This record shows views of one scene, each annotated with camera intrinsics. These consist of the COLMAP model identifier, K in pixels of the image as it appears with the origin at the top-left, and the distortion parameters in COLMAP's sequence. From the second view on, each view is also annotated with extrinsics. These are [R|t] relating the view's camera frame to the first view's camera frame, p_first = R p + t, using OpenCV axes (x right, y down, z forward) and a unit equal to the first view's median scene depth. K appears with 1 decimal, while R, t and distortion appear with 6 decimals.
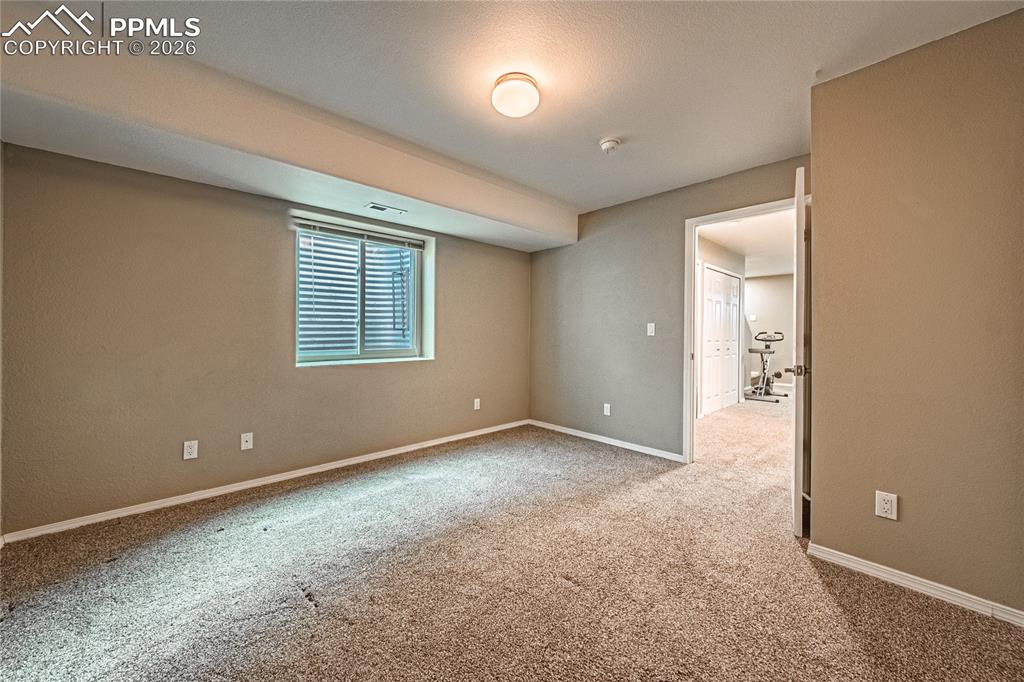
lens RADIAL K [[370.1, 0, 512.0], [0, 370.1, 341.0], [0, 0, 1]] dist [0.000362, 0.000284]
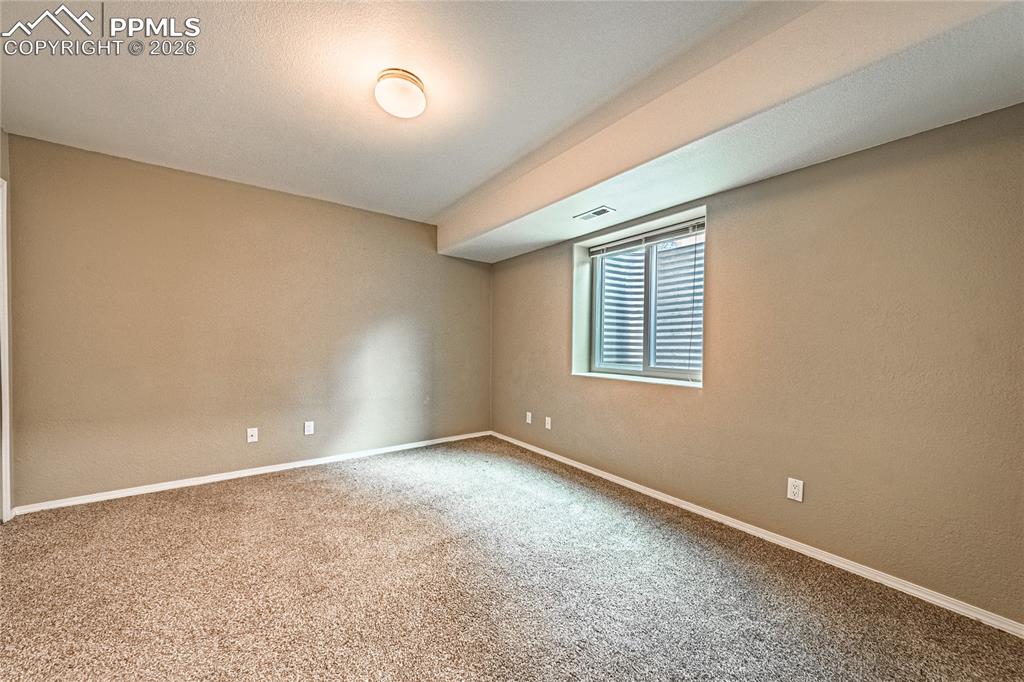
lens RADIAL K [[370.1, 0, 512.0], [0, 370.1, 341.0], [0, 0, 1]] dist [0.000362, 0.000284]
pose [[-0.100164, 0.000879, -0.994971, 0.639089], [-0.027976, 0.999602, 0.003699, -0.034456], [0.994578, 0.028206, -0.100100, 0.924899]]
